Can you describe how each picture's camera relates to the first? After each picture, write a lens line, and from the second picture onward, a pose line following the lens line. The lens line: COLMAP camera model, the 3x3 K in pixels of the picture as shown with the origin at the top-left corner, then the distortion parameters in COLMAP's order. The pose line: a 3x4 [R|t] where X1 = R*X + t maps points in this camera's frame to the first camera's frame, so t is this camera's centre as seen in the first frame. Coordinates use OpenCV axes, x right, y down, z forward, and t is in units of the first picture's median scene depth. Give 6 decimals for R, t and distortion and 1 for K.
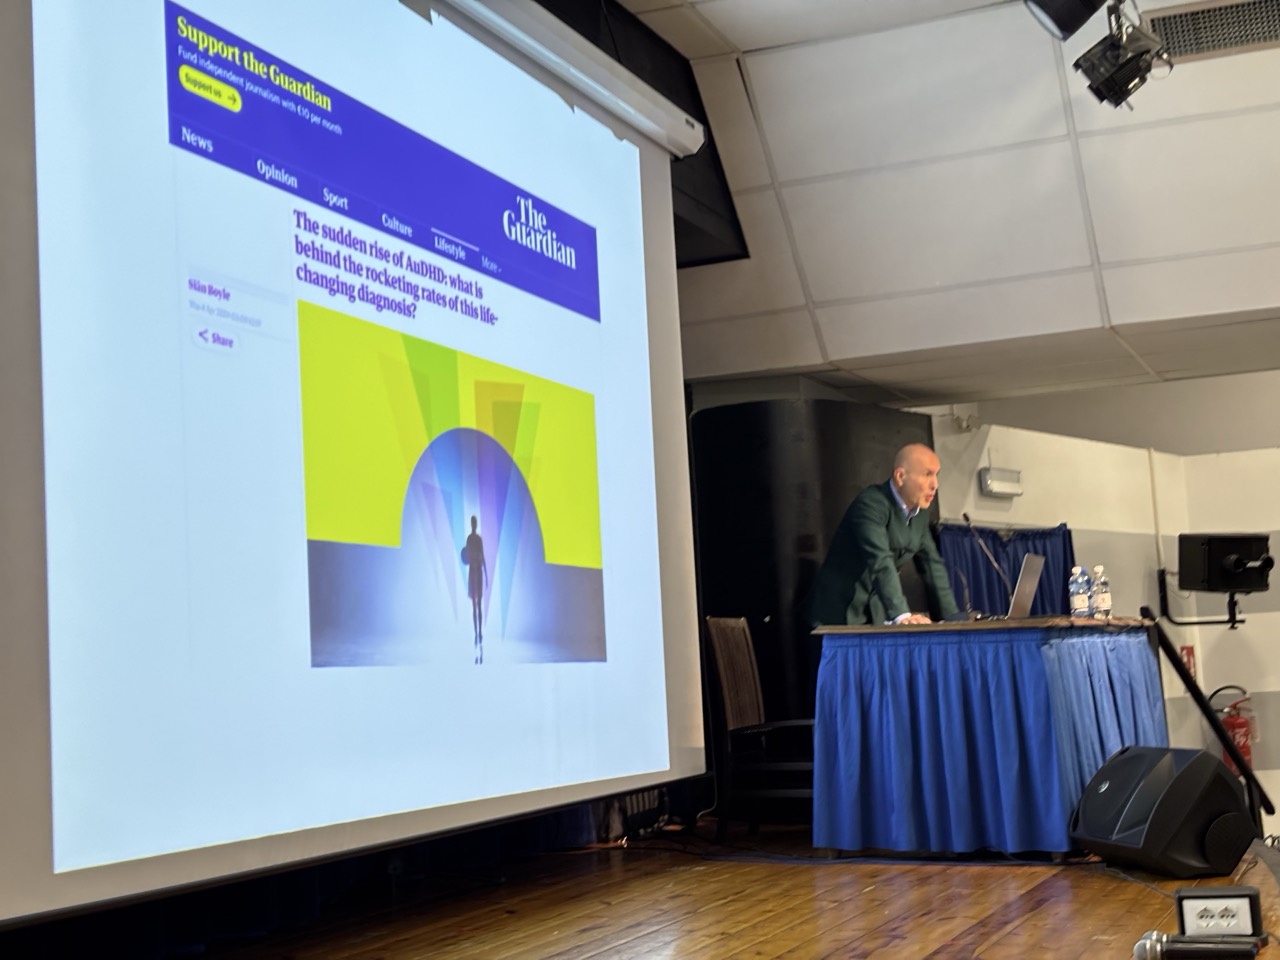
lens RADIAL K [[1887.2, 0, 640.9], [0, 1887.2, 474.8], [0, 0, 1]] dist [0.274598, -1.050503]
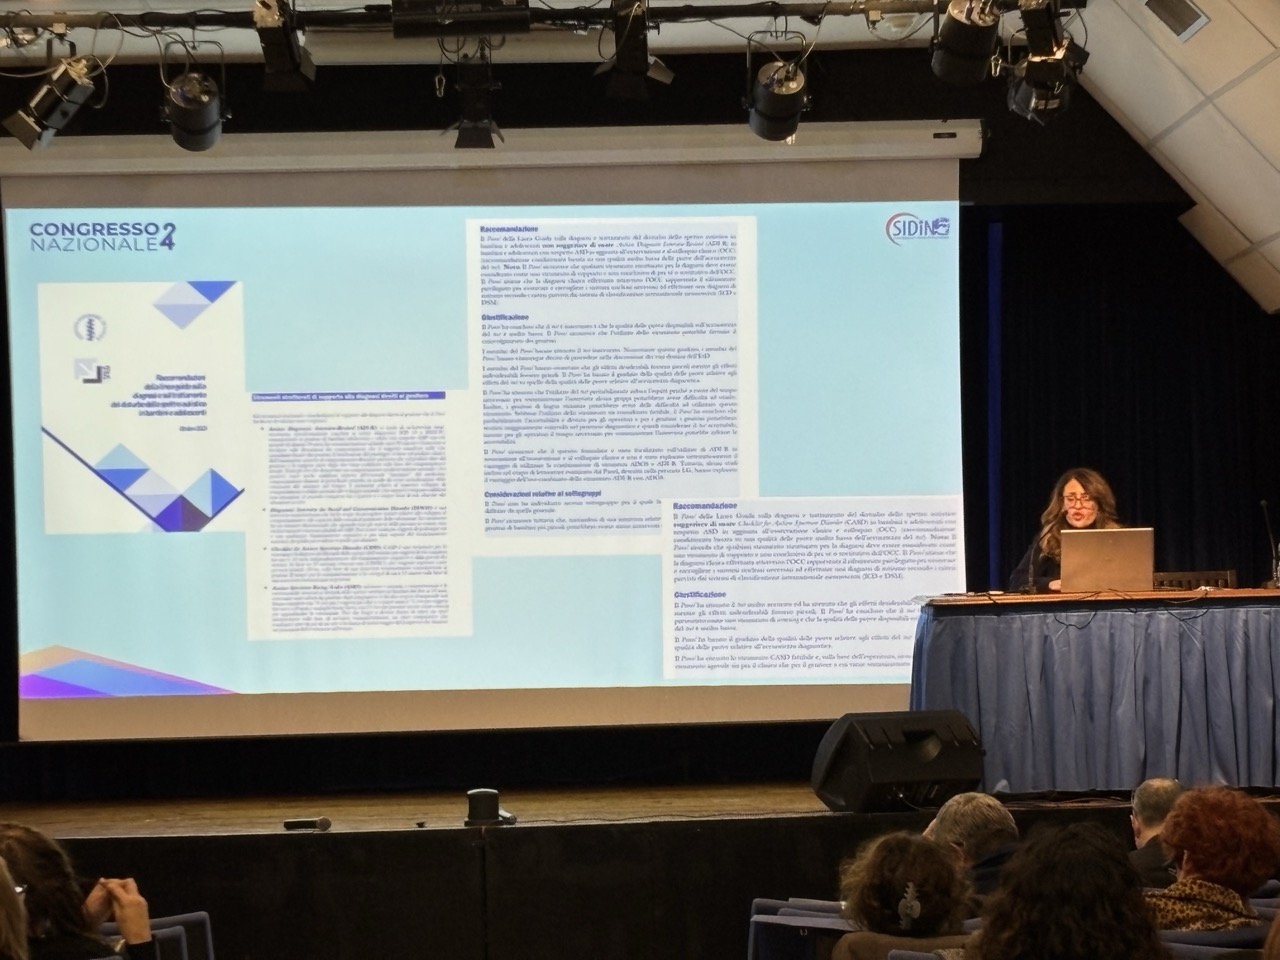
lens RADIAL K [[3829.7, 0, 637.6], [0, 3829.7, 480.2], [0, 0, 1]] dist [0.176611, 0.614031]
pose [[0.419480, 0.008080, -0.907728, 2.018454], [0.095831, 0.993979, 0.053133, -0.123308], [0.902692, -0.109276, 0.416180, -0.115215]]
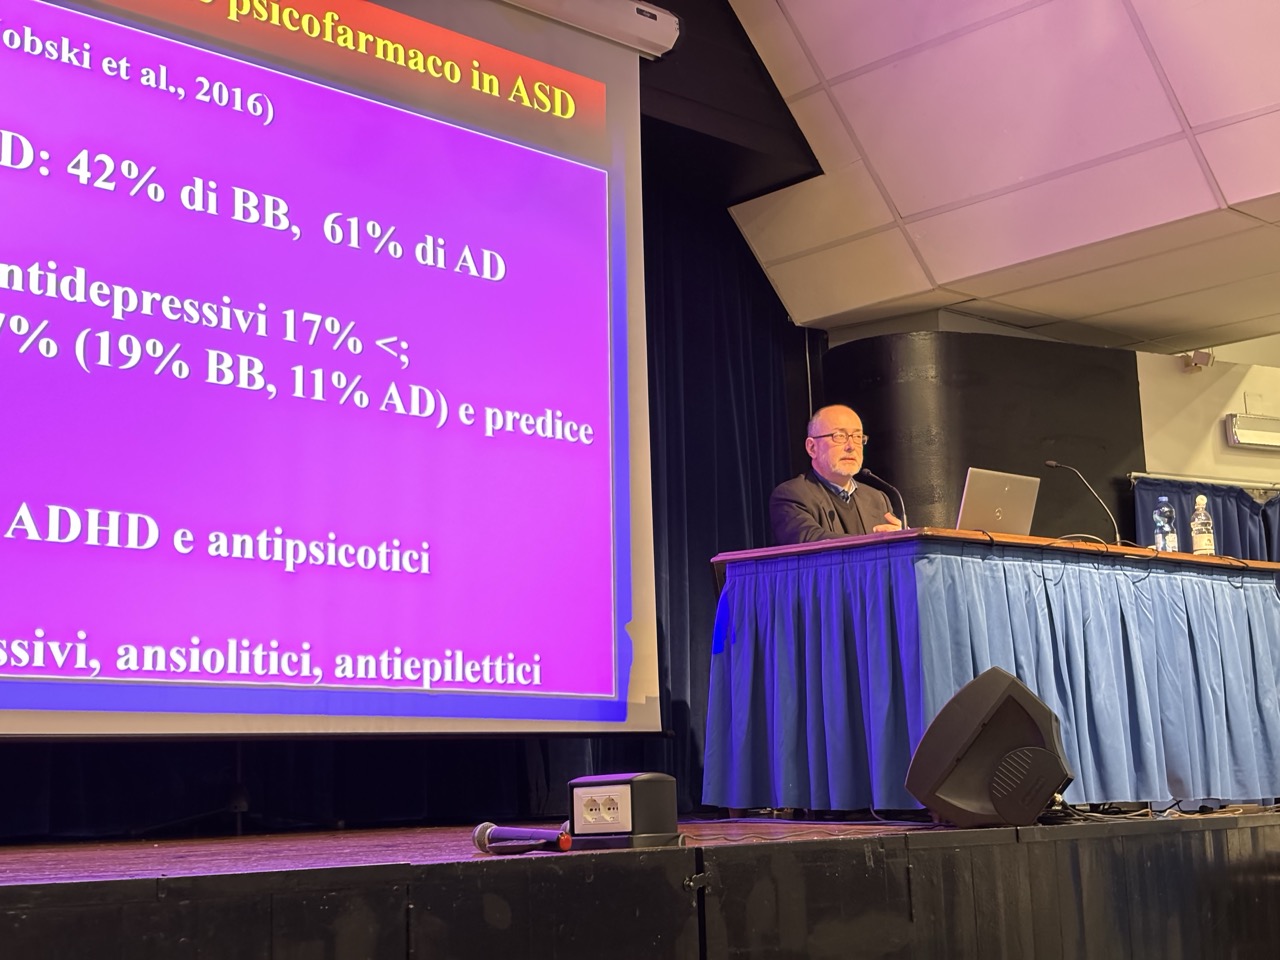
lens RADIAL K [[1912.4, 0, 567.9], [0, 1912.4, 465.9], [0, 0, 1]] dist [0.257728, -1.143779]
pose [[0.902146, -0.043652, -0.429218, 0.386547], [0.020976, 0.998130, -0.057423, 0.083454], [0.430922, 0.042800, 0.901374, 0.162133]]
